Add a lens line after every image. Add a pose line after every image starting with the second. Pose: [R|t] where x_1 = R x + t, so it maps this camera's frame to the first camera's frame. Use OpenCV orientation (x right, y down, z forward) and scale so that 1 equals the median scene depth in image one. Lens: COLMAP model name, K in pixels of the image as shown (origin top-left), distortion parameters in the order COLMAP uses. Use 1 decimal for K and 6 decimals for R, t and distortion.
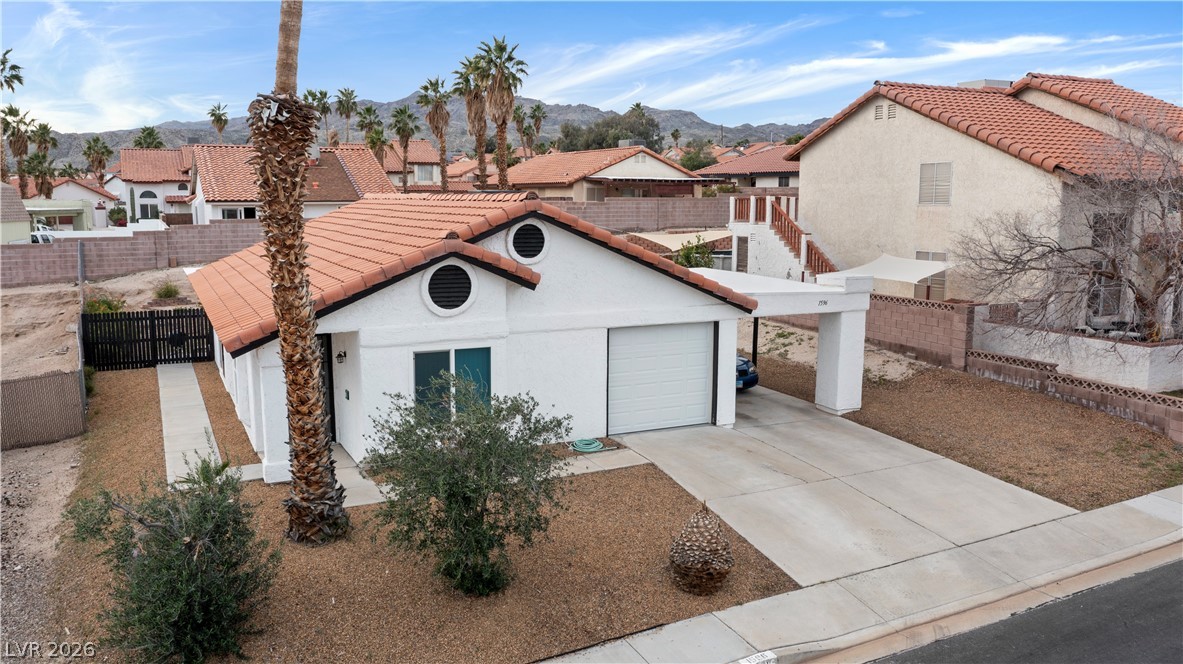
lens RADIAL K [[925.2, 0, 585.2], [0, 925.2, 369.8], [0, 0, 1]] dist [-0.011825, -0.002401]
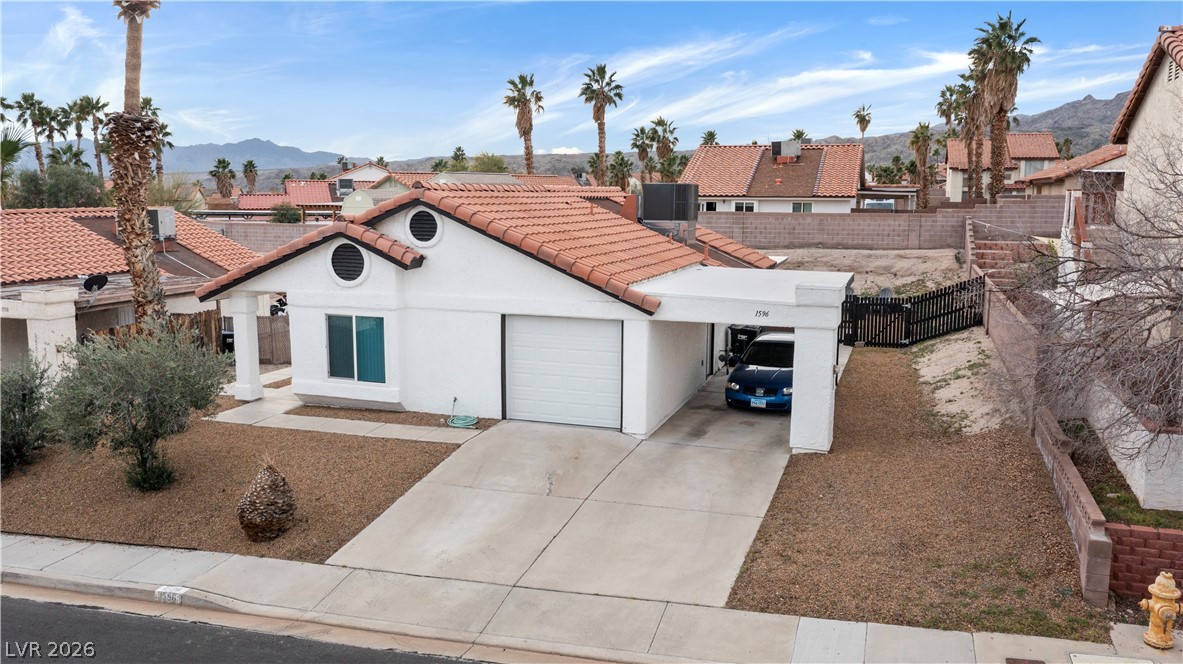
lens RADIAL K [[927.9, 0, 588.9], [0, 927.9, 357.8], [0, 0, 1]] dist [-0.007138, 0.002799]
pose [[0.719326, 0.124314, -0.683459, 0.856528], [-0.133231, 0.990282, 0.039899, -0.053926], [0.681777, 0.062357, 0.728898, 0.334937]]
